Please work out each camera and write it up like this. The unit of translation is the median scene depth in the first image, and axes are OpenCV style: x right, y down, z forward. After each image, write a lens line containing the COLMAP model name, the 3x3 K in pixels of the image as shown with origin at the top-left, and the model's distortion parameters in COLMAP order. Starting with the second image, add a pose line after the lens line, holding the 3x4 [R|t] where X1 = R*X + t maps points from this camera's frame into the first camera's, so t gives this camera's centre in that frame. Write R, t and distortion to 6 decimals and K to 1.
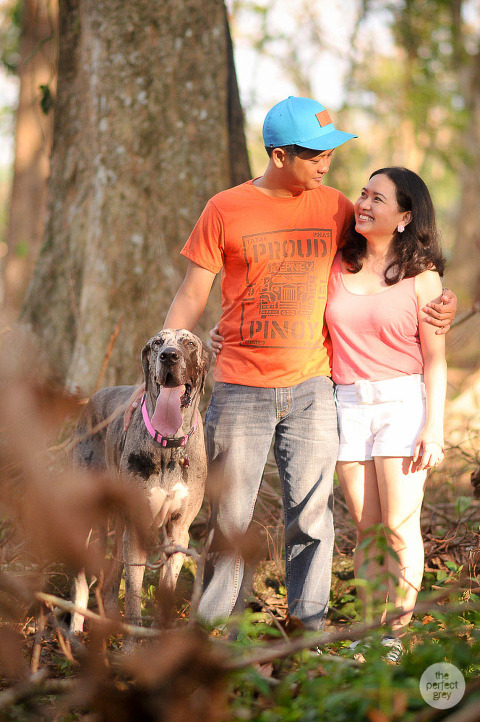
lens RADIAL K [[2599.9, 0, 248.6], [0, 2599.9, 265.4], [0, 0, 1]] dist [0.283224, 0.000000]
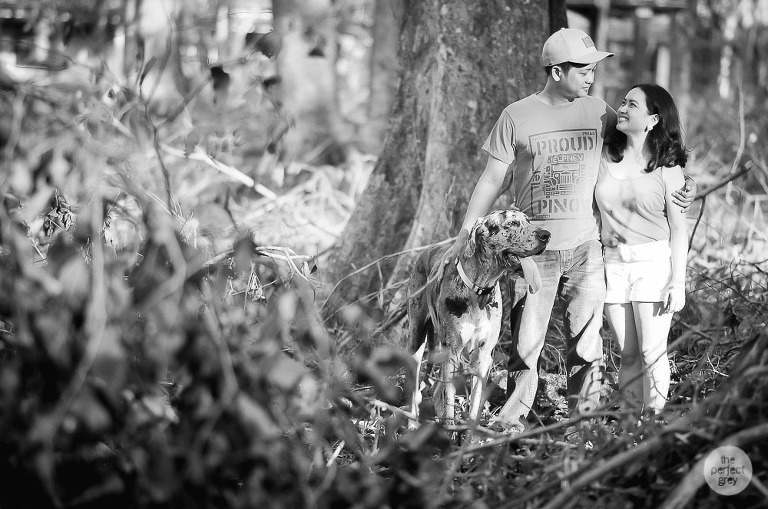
lens RADIAL K [[2765.6, 0, 383.7], [0, 2765.6, 254.8], [0, 0, 1]] dist [0.283224, 0.000000]
pose [[0.995388, 0.005504, -0.095769, 0.039734], [0.002064, 0.996892, 0.078749, -0.042088], [0.095905, -0.078583, 0.992284, -0.280437]]
